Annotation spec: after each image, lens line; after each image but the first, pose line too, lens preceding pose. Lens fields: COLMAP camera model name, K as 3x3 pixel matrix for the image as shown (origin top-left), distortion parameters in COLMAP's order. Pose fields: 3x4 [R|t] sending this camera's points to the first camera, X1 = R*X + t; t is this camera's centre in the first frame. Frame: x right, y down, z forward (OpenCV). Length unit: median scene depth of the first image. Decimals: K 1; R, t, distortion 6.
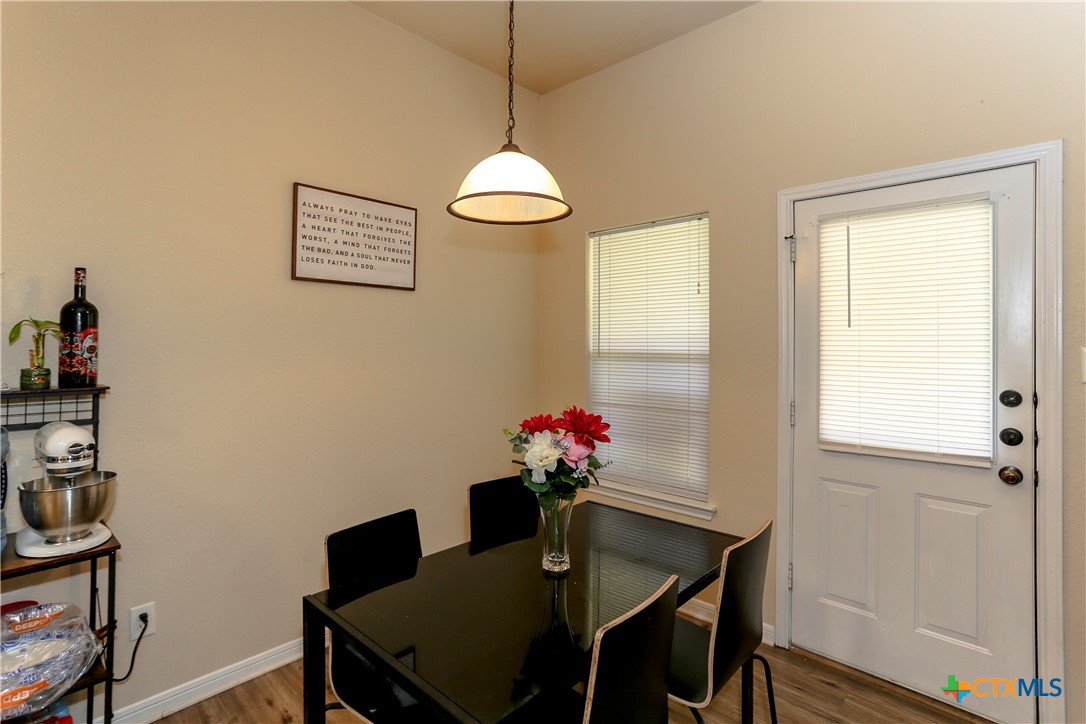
lens RADIAL K [[532.0, 0, 526.6], [0, 532.0, 345.4], [0, 0, 1]] dist [-0.022609, 0.008373]
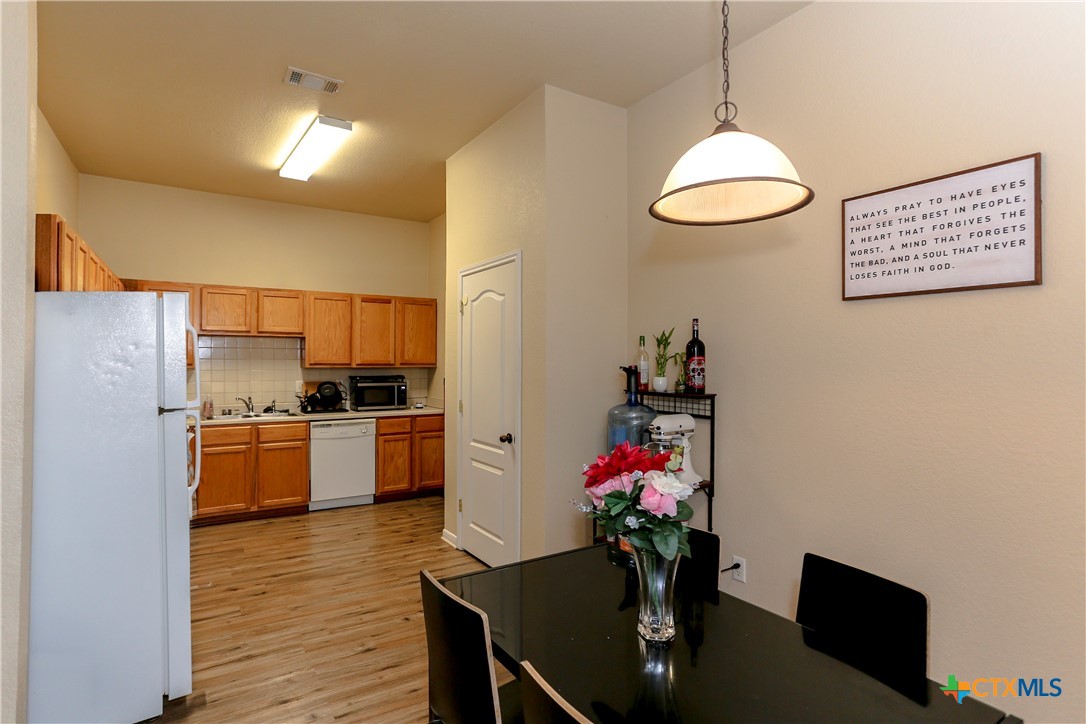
lens RADIAL K [[541.1, 0, 521.3], [0, 541.1, 351.8], [0, 0, 1]] dist [-0.016217, 0.002937]
pose [[-0.244809, -0.017026, -0.969422, 0.623475], [-0.000837, 0.999849, -0.017349, -0.013949], [0.969571, -0.003436, -0.244786, 0.643495]]
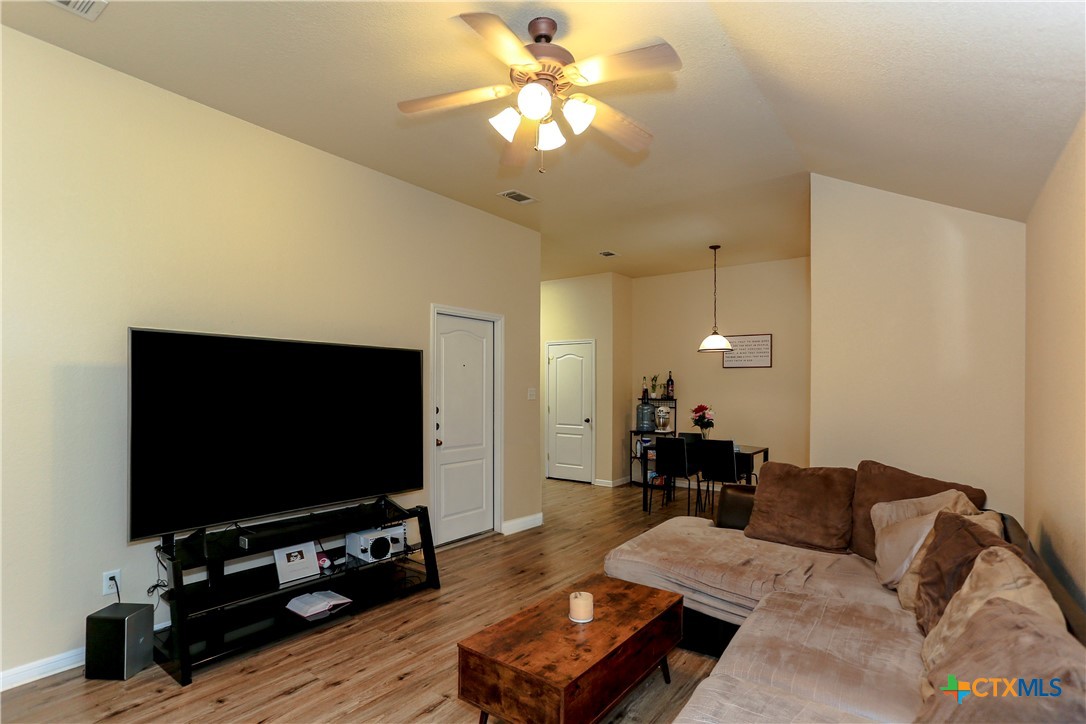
lens RADIAL K [[532.0, 0, 541.1], [0, 532.0, 372.9], [0, 0, 1]] dist [-0.022609, 0.008373]
pose [[0.120323, -0.022001, -0.992491, 2.398165], [0.002491, 0.999758, -0.021860, -0.029434], [0.992732, 0.000158, 0.120348, -0.407183]]
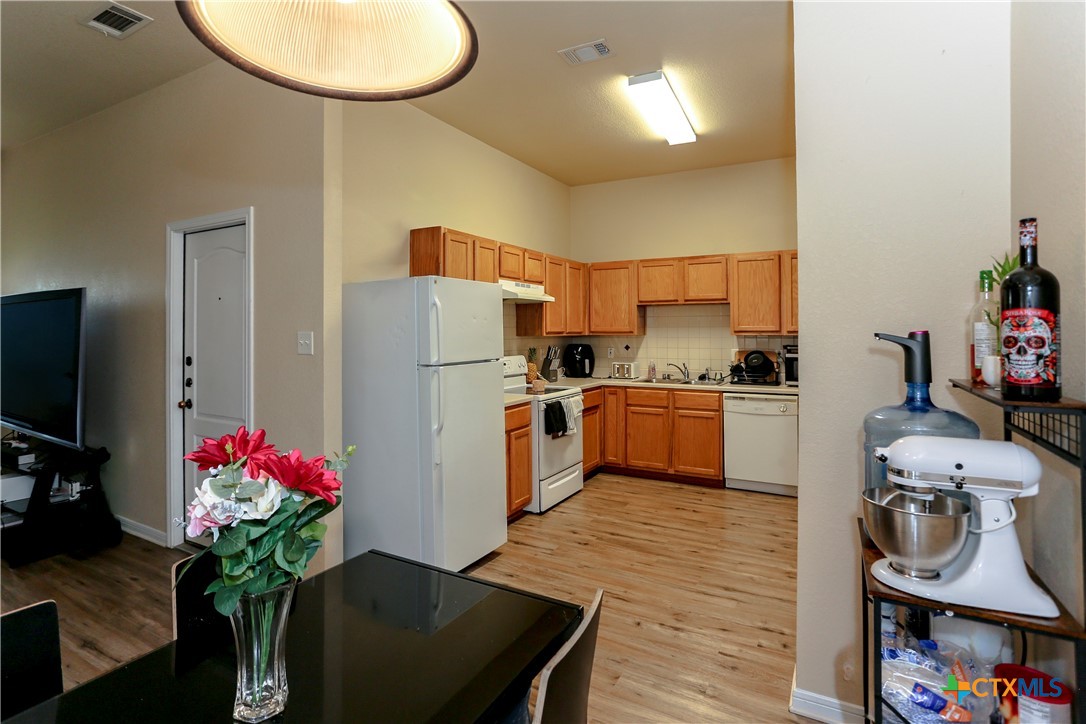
lens RADIAL K [[541.1, 0, 533.4], [0, 541.1, 327.6], [0, 0, 1]] dist [-0.016217, 0.002937]
pose [[-0.967373, 0.009146, -0.253192, -0.052789], [0.011407, 0.999907, -0.007463, -0.008810], [0.253100, -0.010108, -0.967387, 1.081101]]
